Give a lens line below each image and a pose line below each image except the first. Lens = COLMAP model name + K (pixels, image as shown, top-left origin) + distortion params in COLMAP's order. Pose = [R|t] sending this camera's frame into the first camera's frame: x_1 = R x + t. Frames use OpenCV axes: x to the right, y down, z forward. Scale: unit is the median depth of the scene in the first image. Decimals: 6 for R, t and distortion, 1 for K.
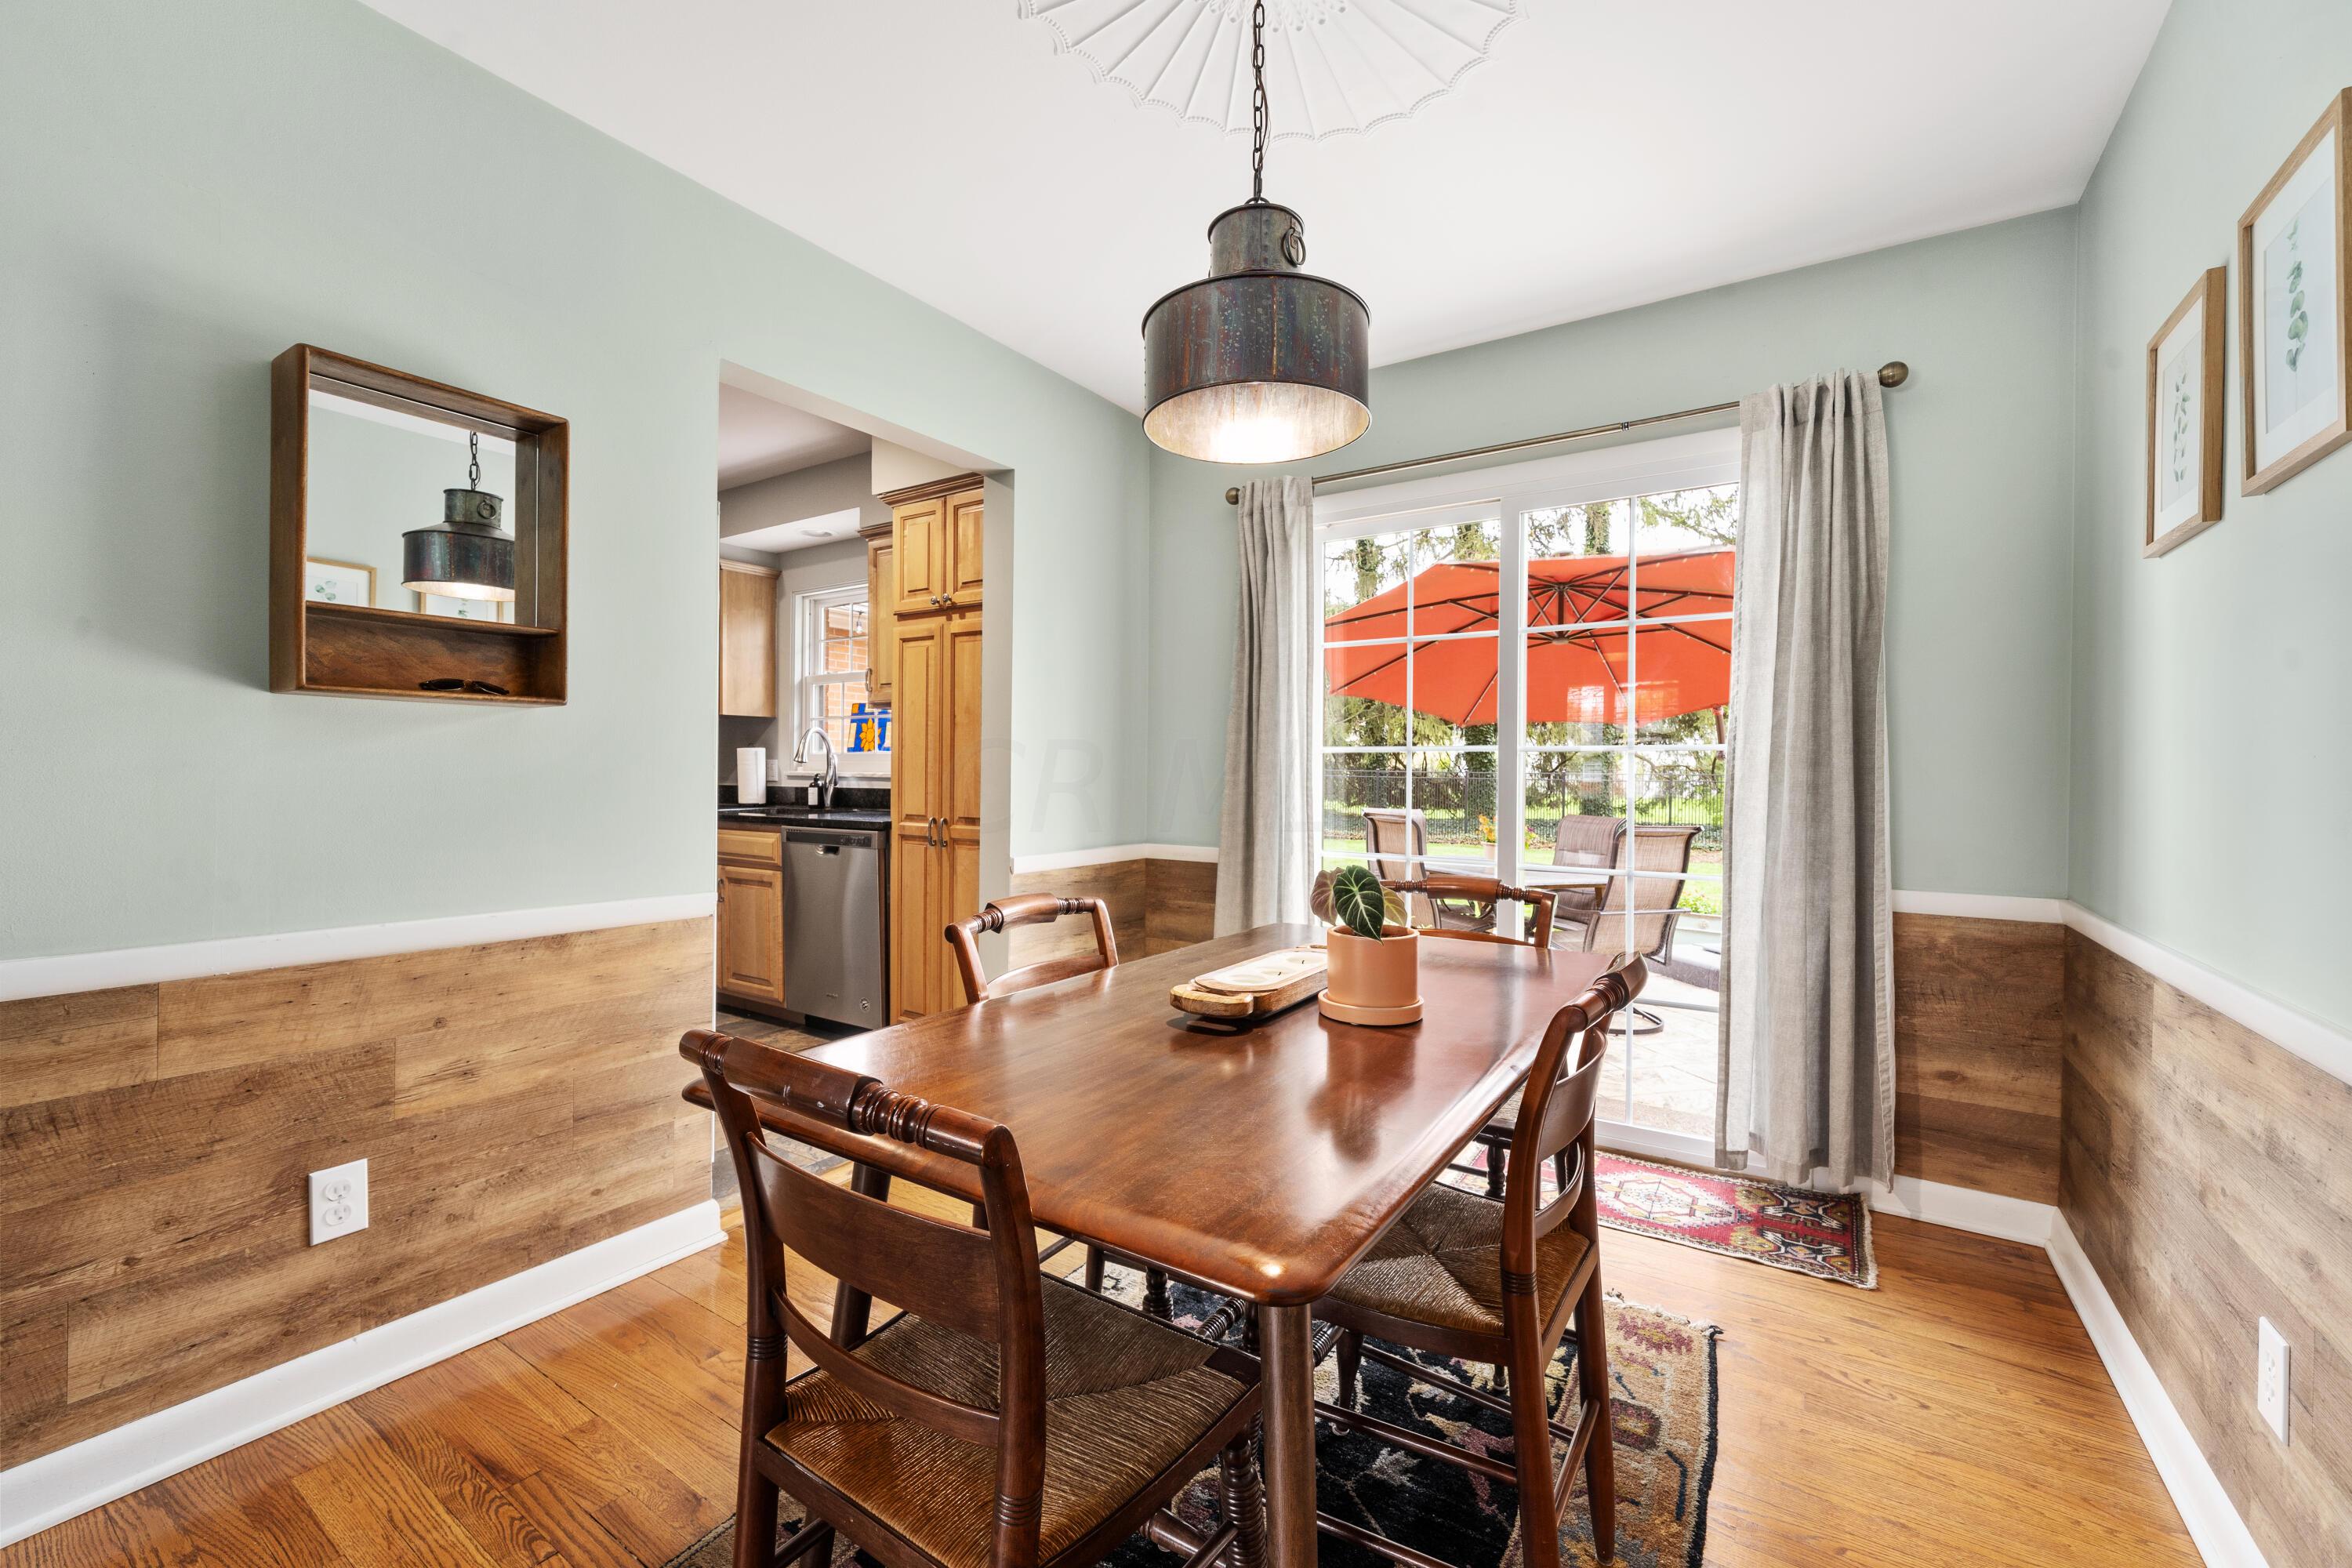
lens RADIAL K [[966.1, 0, 1169.0], [0, 966.1, 775.3], [0, 0, 1]] dist [0.000523, 0.000334]
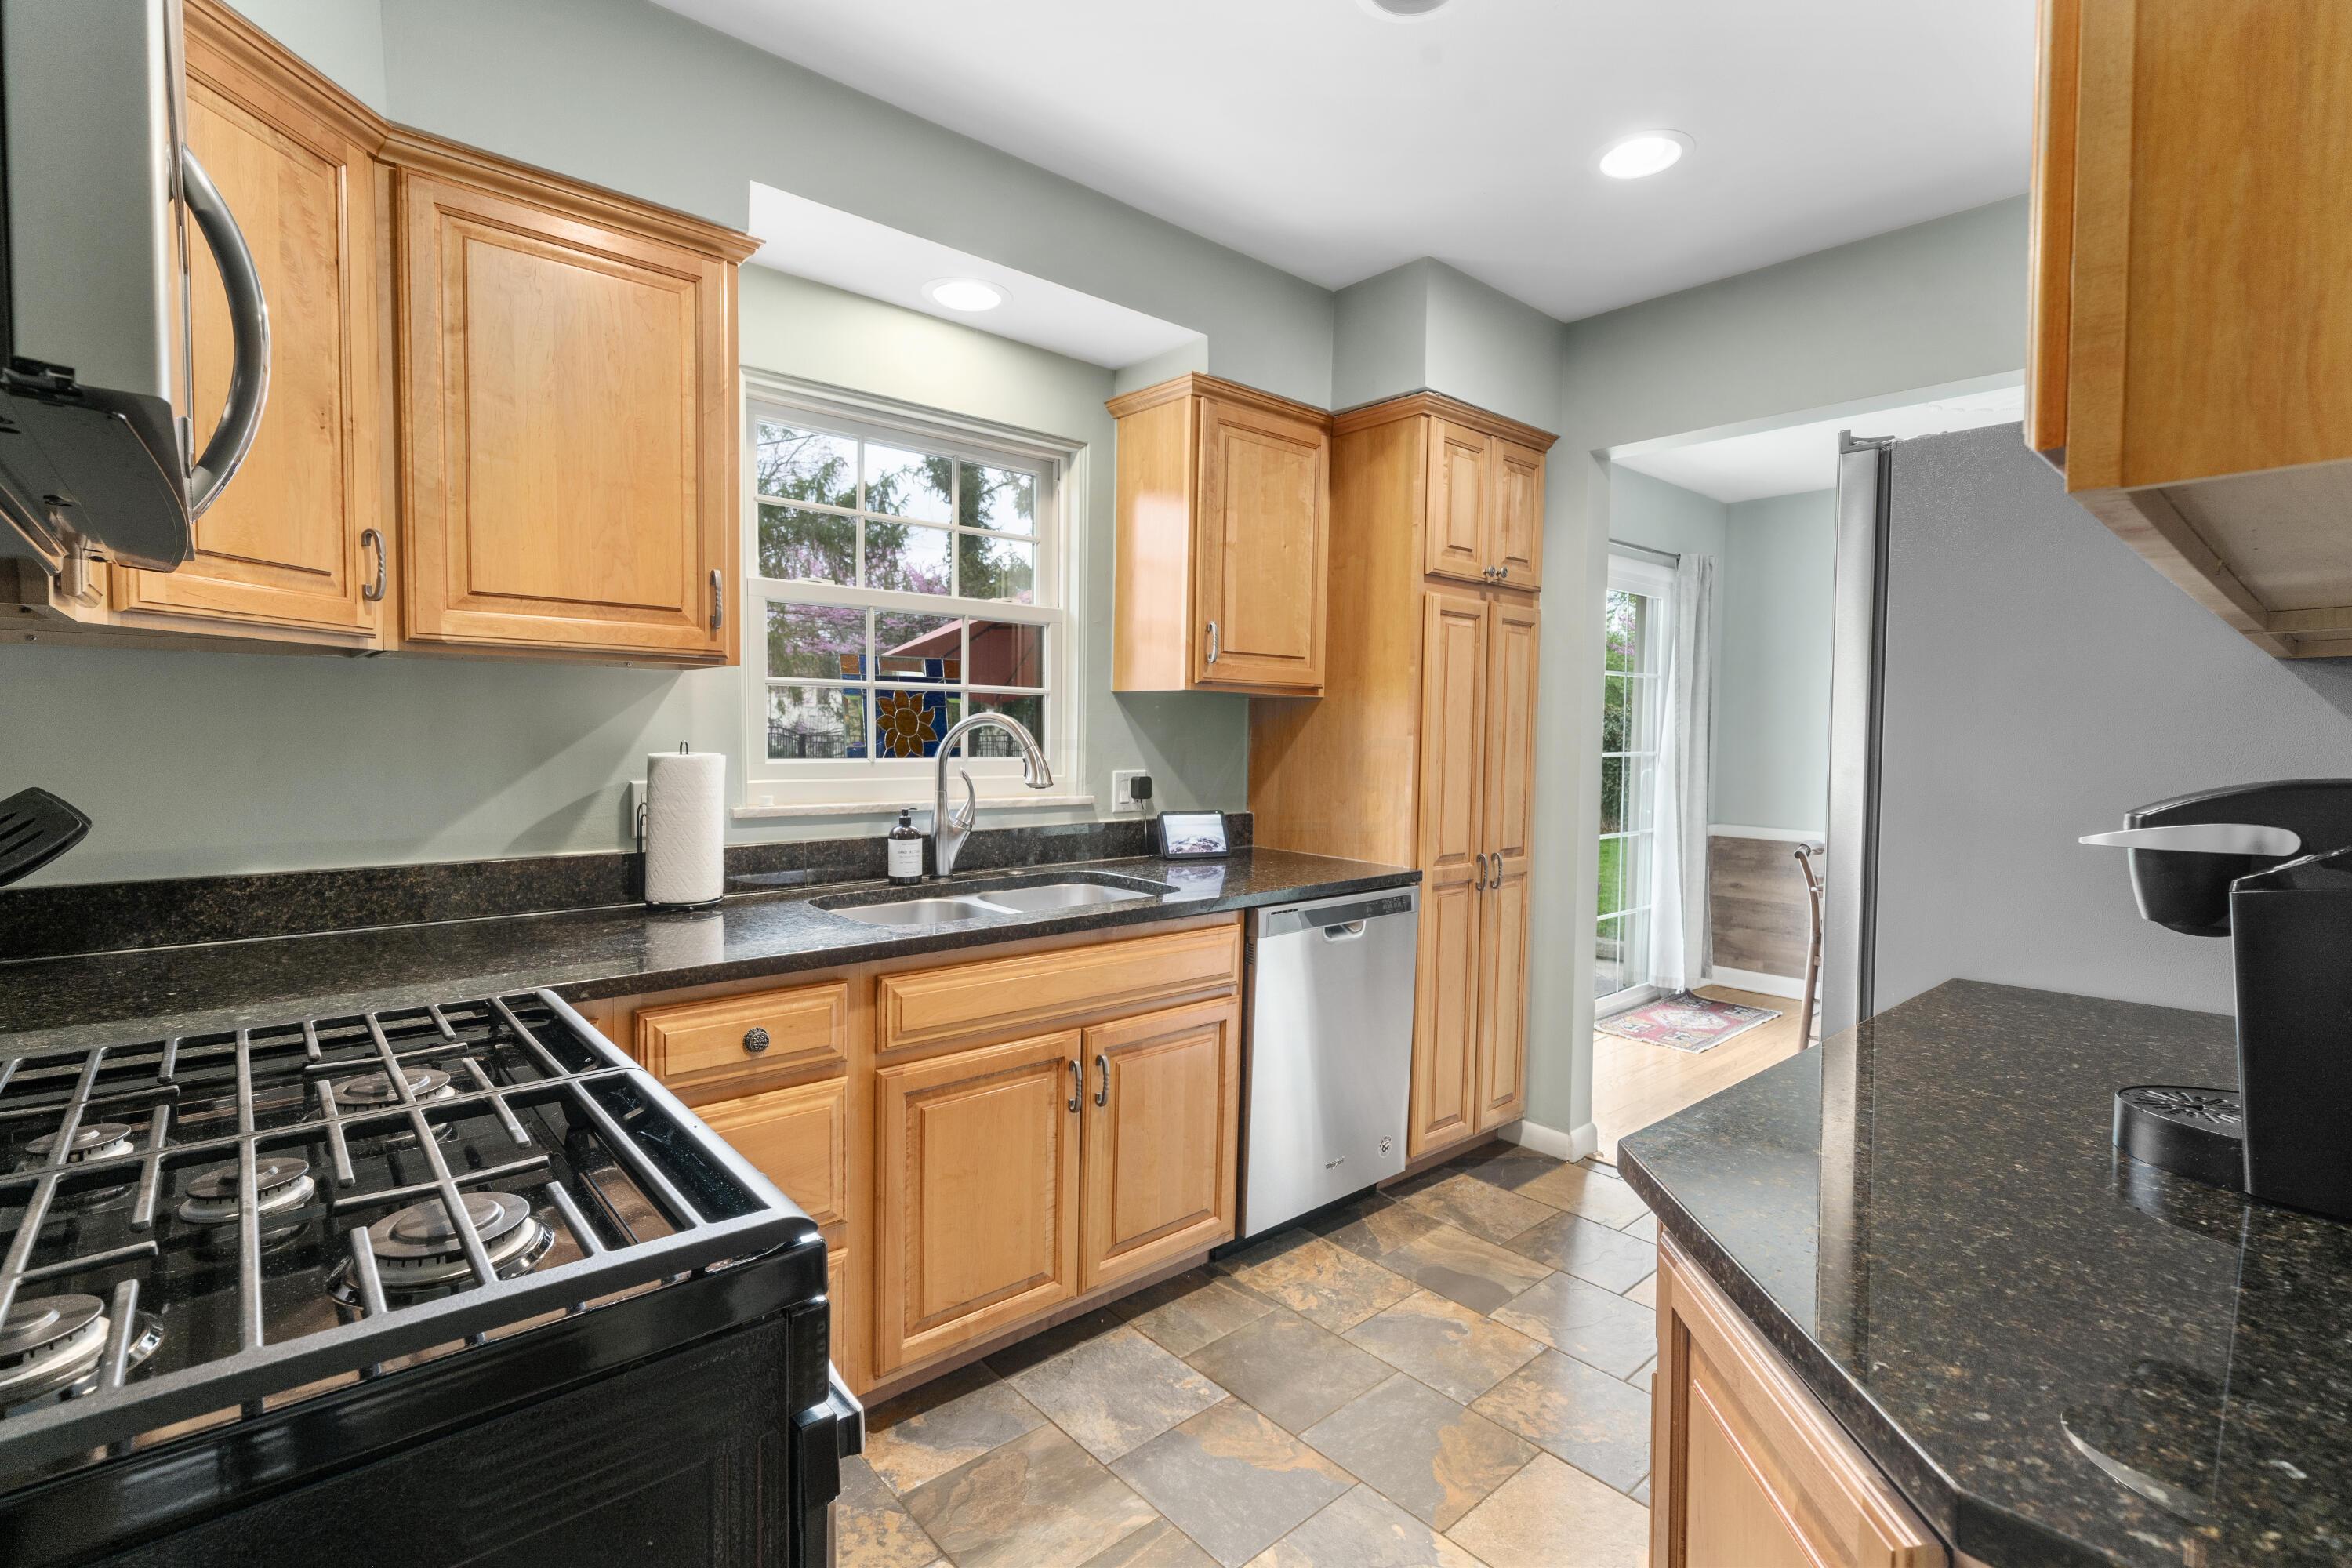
lens RADIAL K [[1076.7, 0, 1175.8], [0, 1076.7, 774.1], [0, 0, 1]] dist [0.002763, 0.001189]
pose [[0.253627, -0.046569, 0.966180, -0.825119], [-0.006685, 0.998732, 0.049893, -0.044266], [-0.967279, -0.019113, 0.252994, 0.740994]]
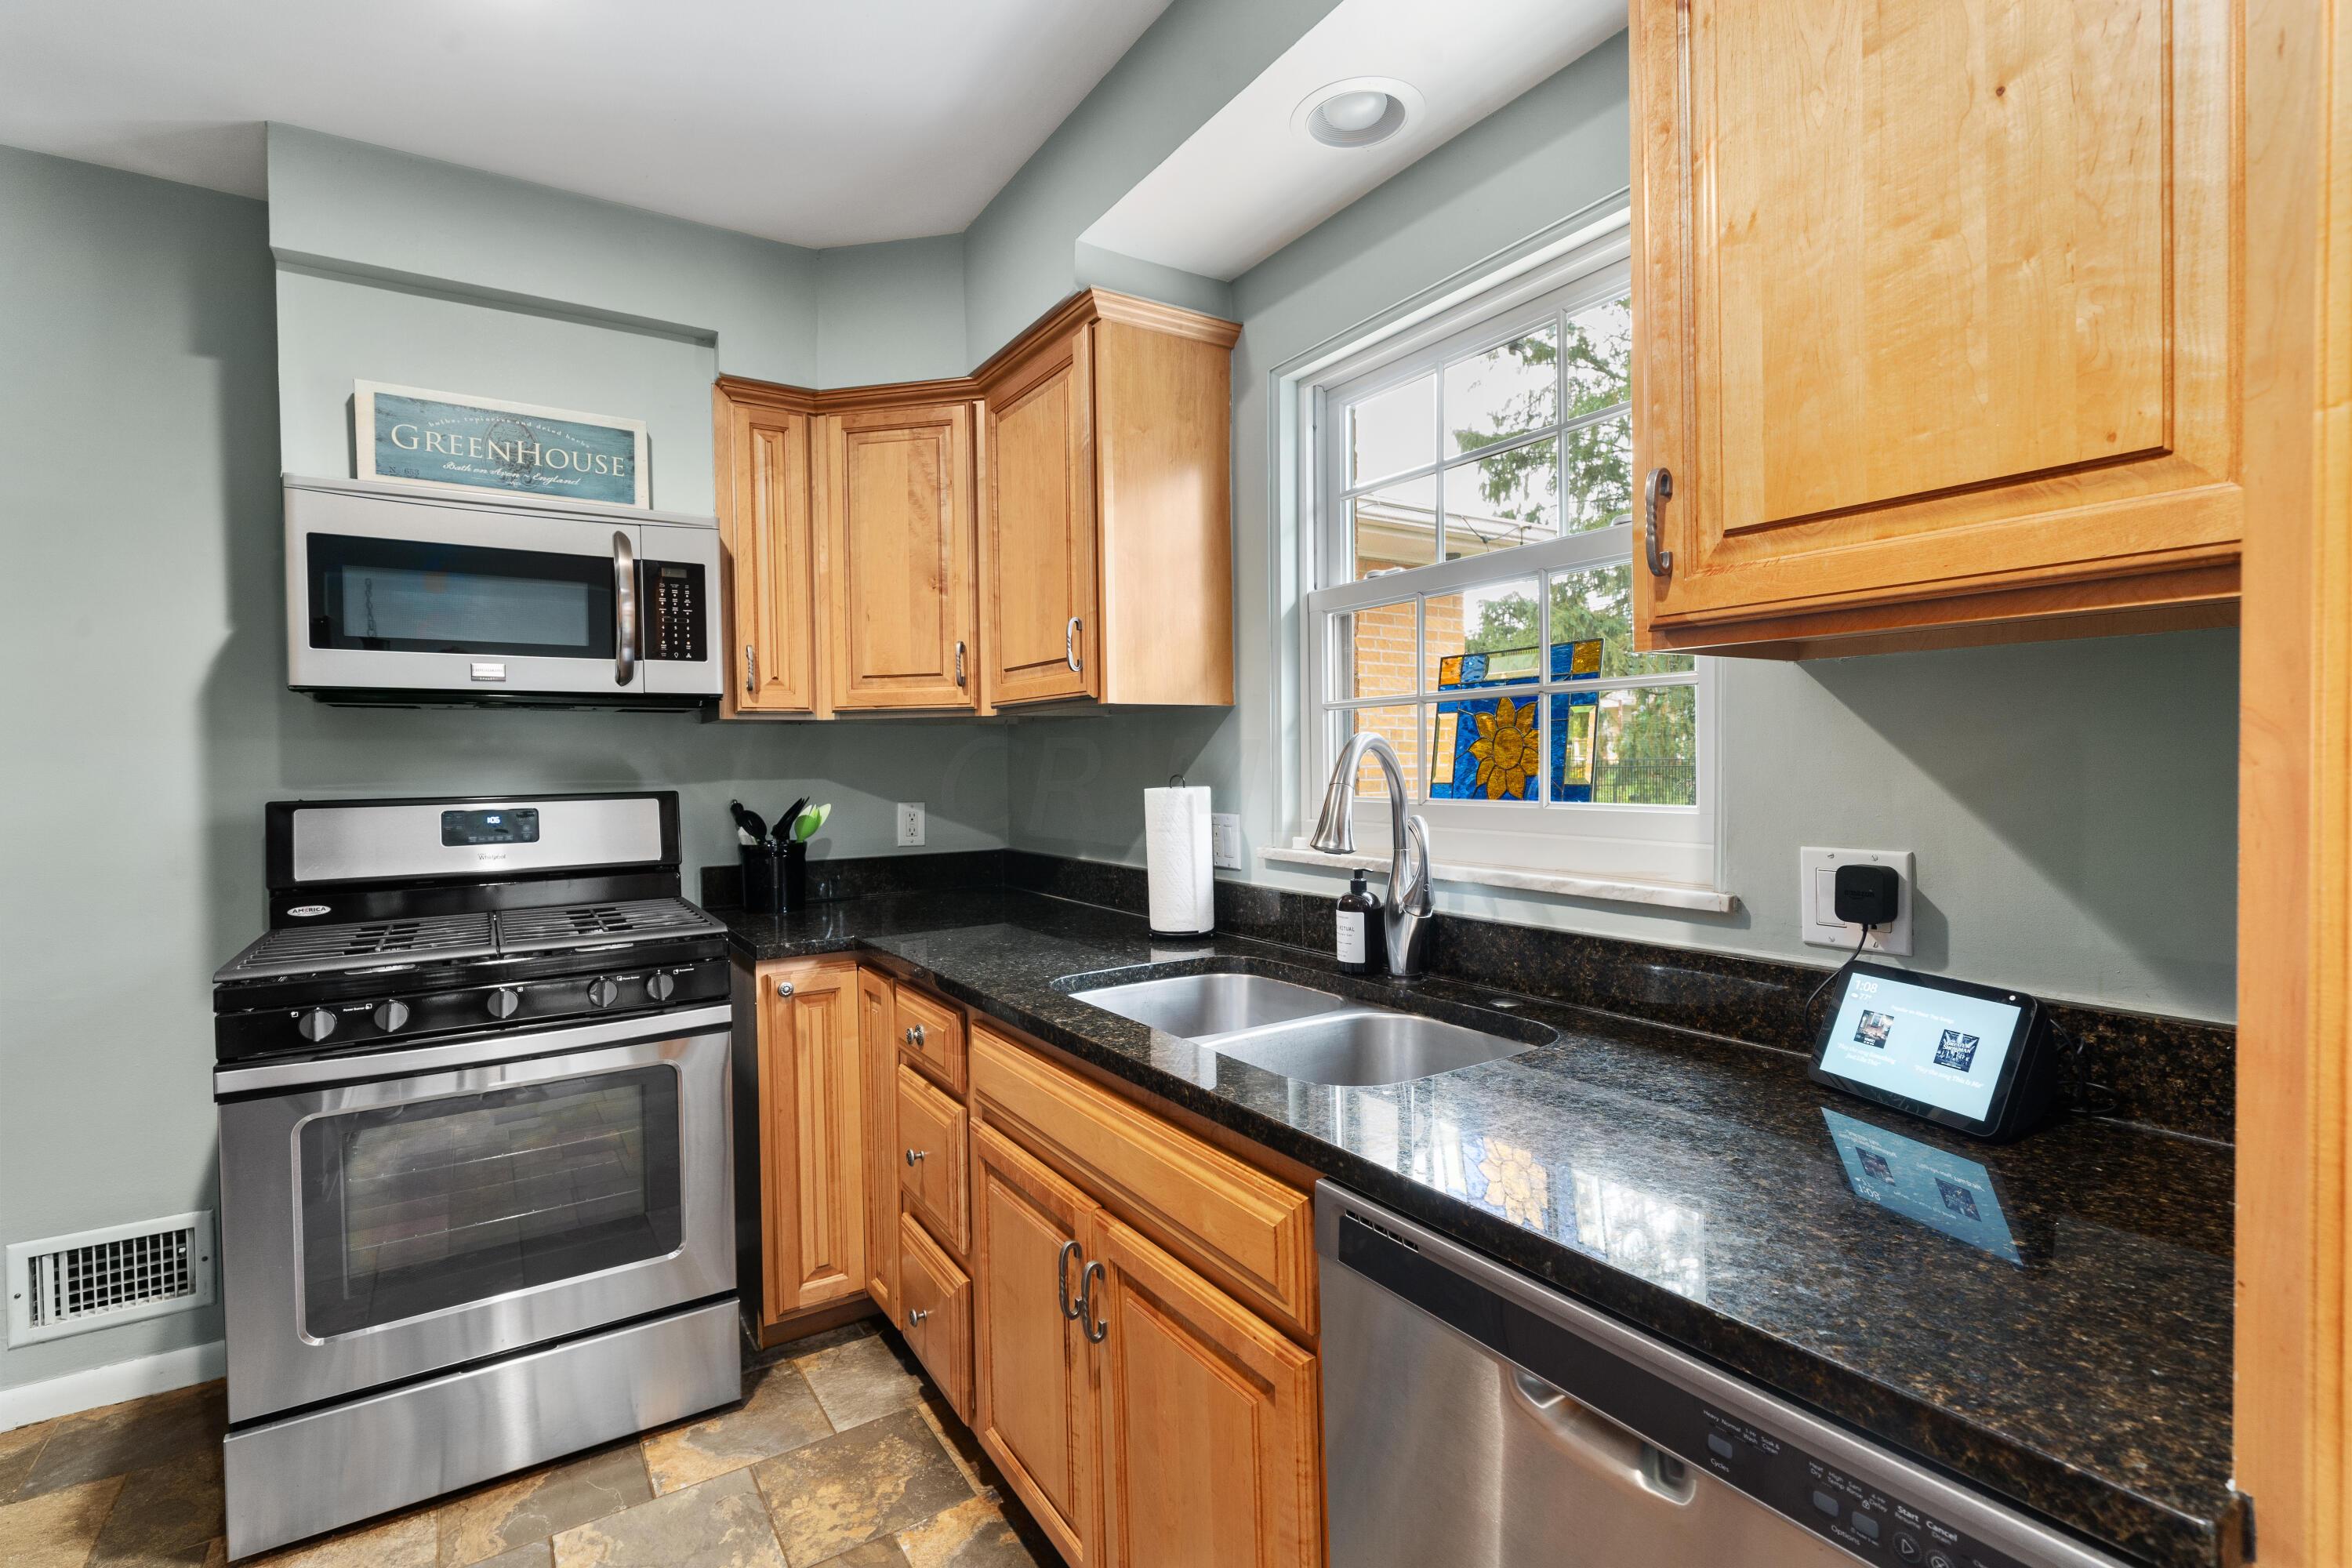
lens RADIAL K [[1076.7, 0, 1169.4], [0, 1076.7, 796.0], [0, 0, 1]] dist [0.002763, 0.001189]
pose [[0.917184, -0.004693, -0.398437, -0.275035], [0.013059, 0.999748, 0.018285, -0.033711], [0.398251, -0.021974, 0.917013, 0.629761]]
